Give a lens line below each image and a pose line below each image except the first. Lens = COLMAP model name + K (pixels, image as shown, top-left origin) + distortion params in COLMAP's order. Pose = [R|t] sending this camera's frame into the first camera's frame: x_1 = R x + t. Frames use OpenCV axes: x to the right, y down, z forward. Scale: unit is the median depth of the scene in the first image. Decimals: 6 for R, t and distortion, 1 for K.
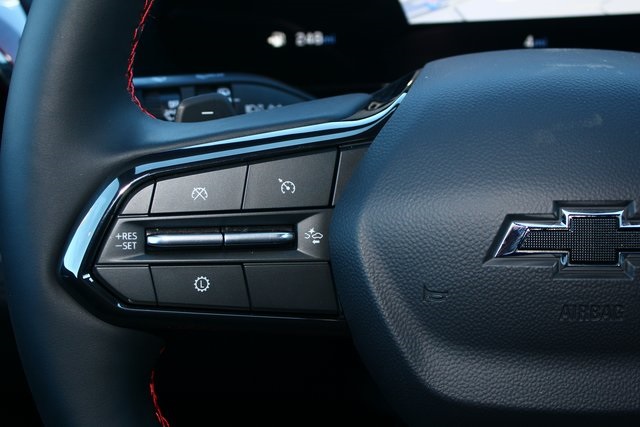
lens RADIAL K [[969.7, 0, 320.2], [0, 969.7, 210.4], [0, 0, 1]] dist [0.016142, 0.000000]
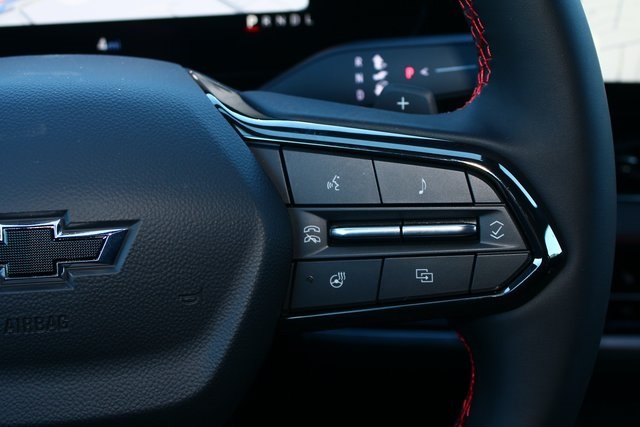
lens RADIAL K [[969.7, 0, 320.7], [0, 969.7, 216.7], [0, 0, 1]] dist [0.016142, 0.000000]
pose [[0.978877, -0.050675, 0.198070, 0.372707], [0.048117, 0.998685, 0.017711, -0.008301], [-0.198707, -0.007806, 0.980028, -0.027273]]
